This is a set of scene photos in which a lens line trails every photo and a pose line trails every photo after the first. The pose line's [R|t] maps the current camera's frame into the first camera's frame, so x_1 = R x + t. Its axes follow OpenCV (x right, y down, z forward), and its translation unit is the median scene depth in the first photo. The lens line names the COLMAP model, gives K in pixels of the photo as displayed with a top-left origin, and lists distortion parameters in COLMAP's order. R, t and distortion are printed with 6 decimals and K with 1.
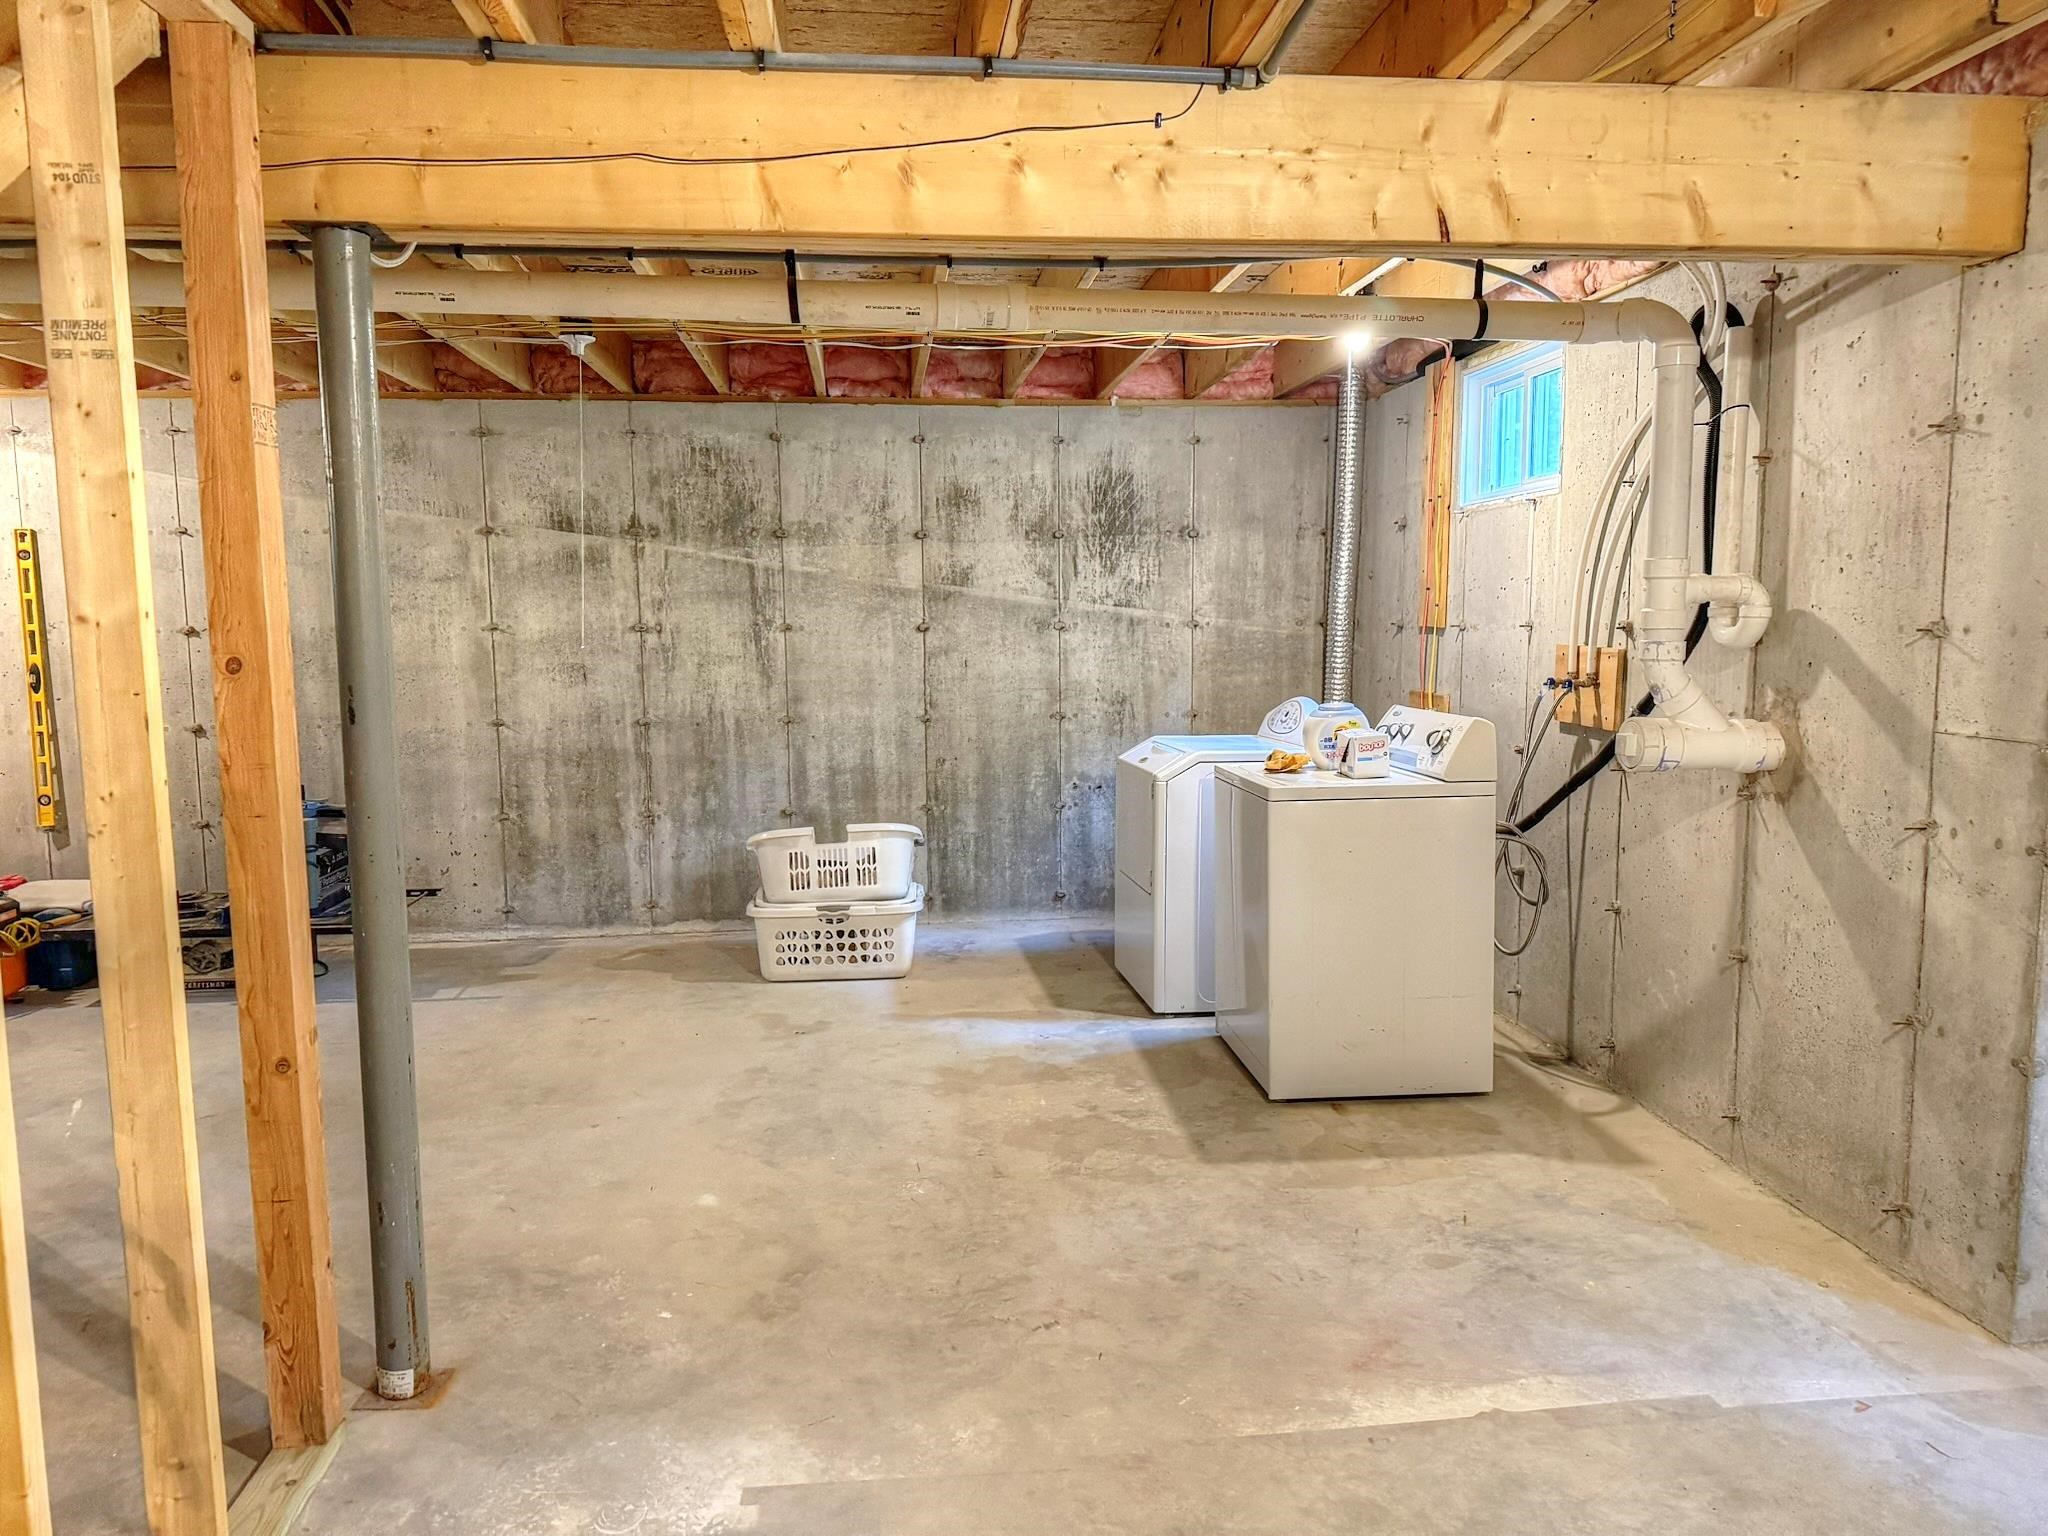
lens RADIAL K [[1441.4, 0, 1024.1], [0, 1441.4, 771.1], [0, 0, 1]] dist [0.019034, -0.006837]
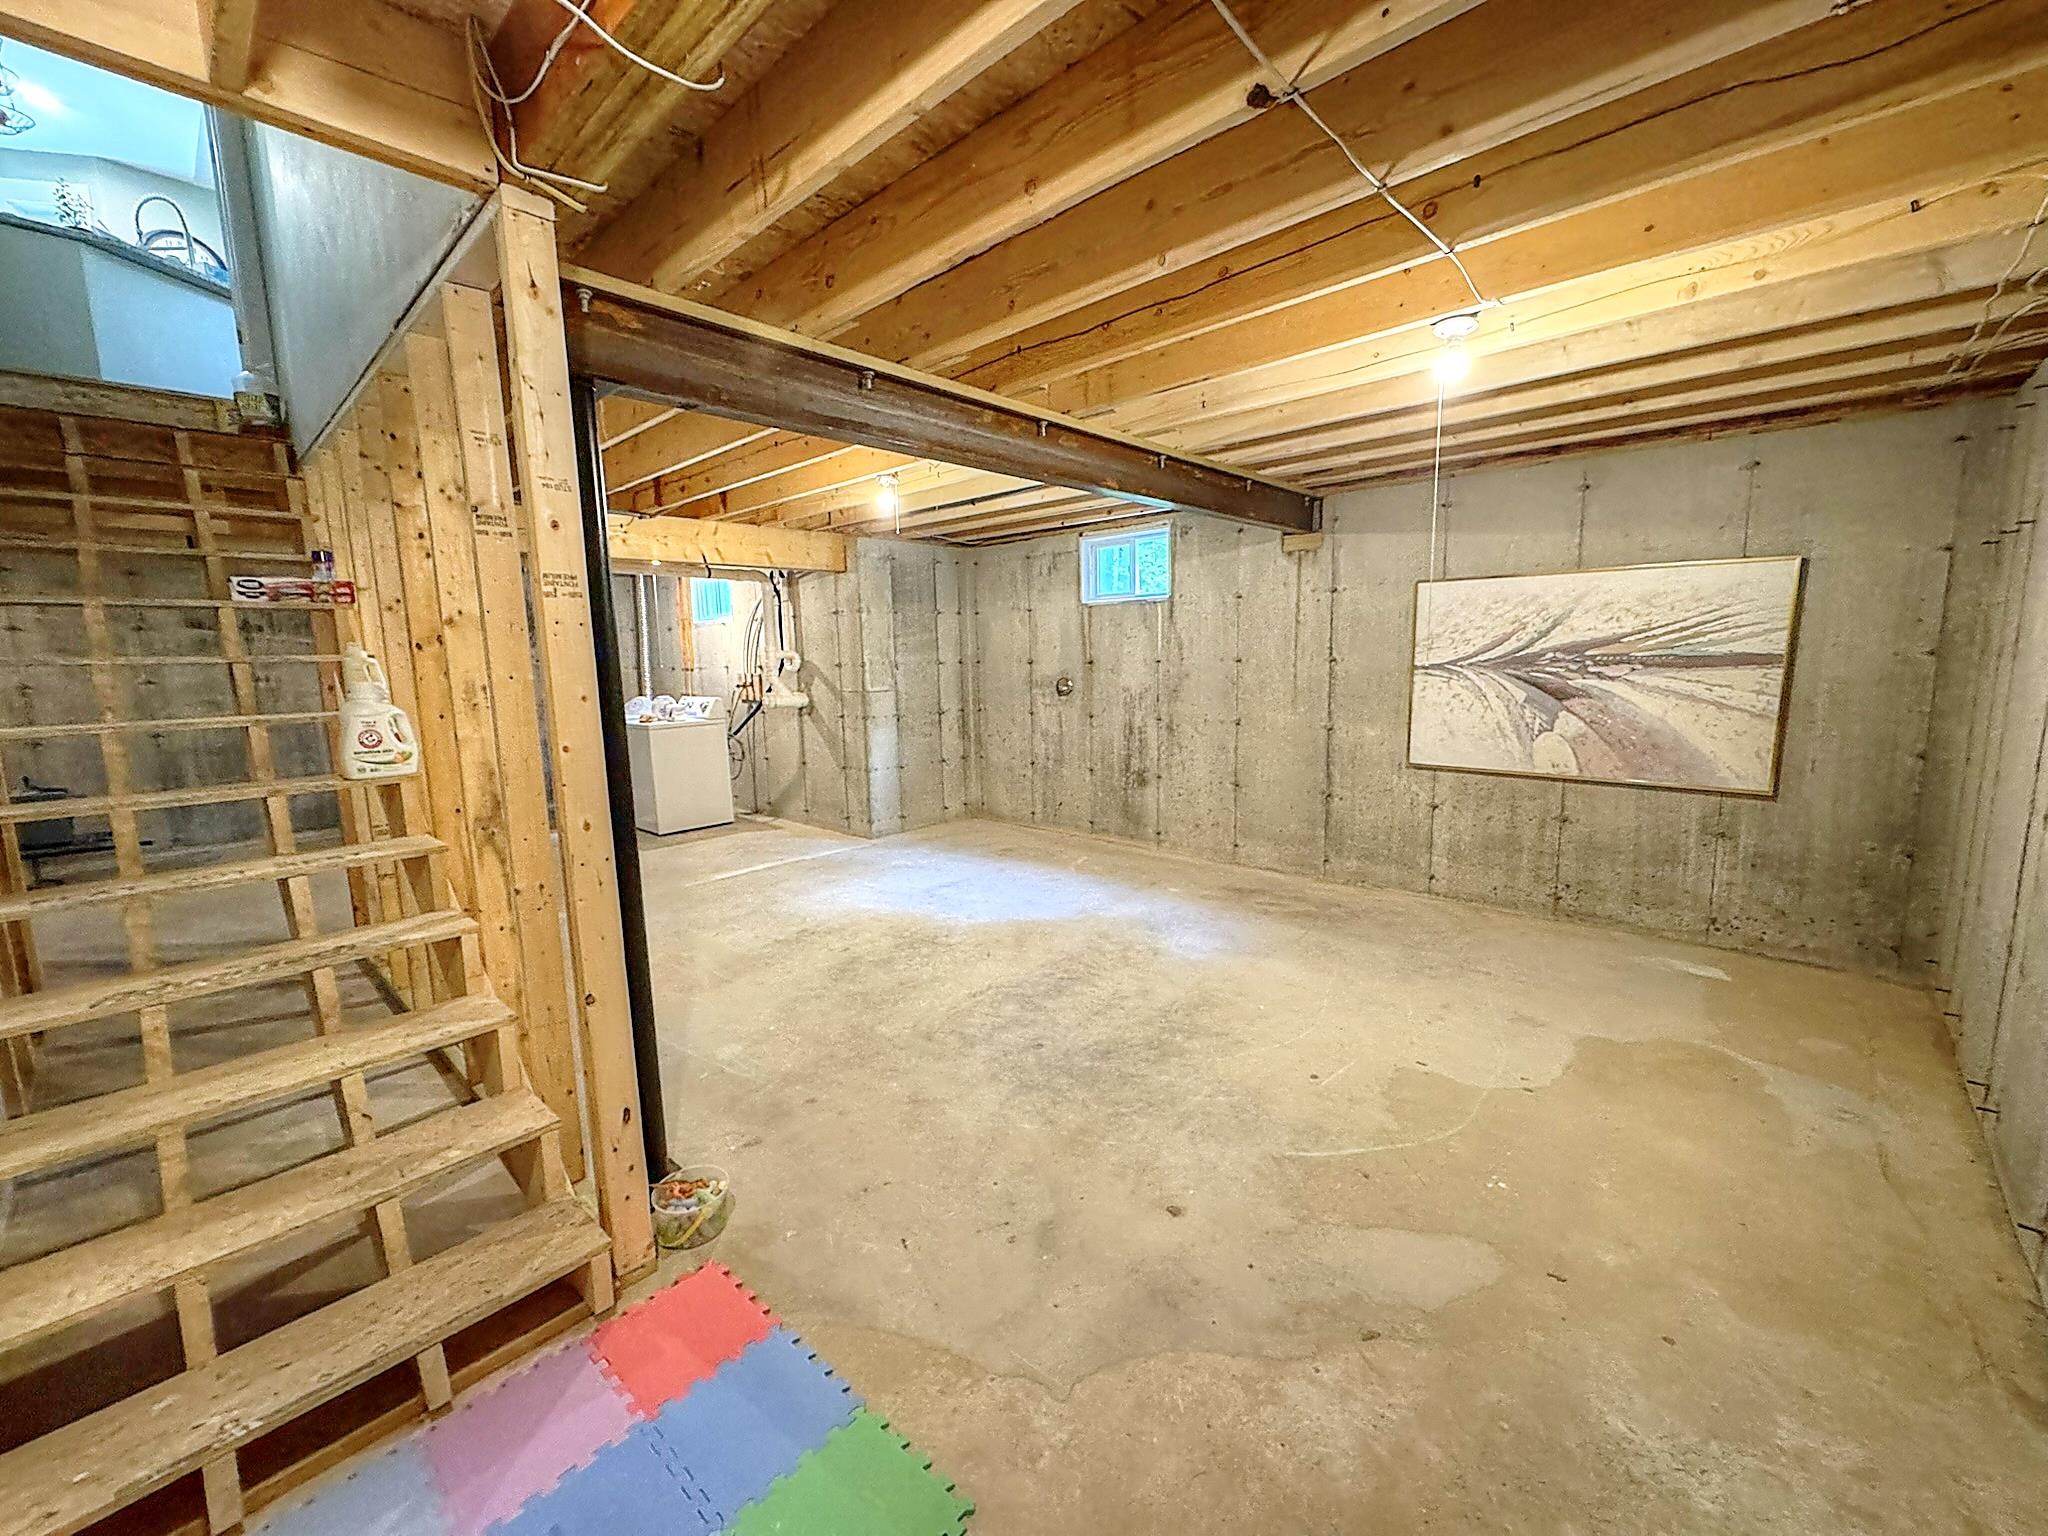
lens RADIAL K [[815.0, 0, 1026.4], [0, 815.0, 768.4], [0, 0, 1]] dist [-0.001664, -0.000338]
pose [[0.752292, -0.103941, 0.650579, -0.366226], [0.090286, 0.994425, 0.054474, 0.086302], [-0.652614, 0.017758, 0.757482, -0.808387]]
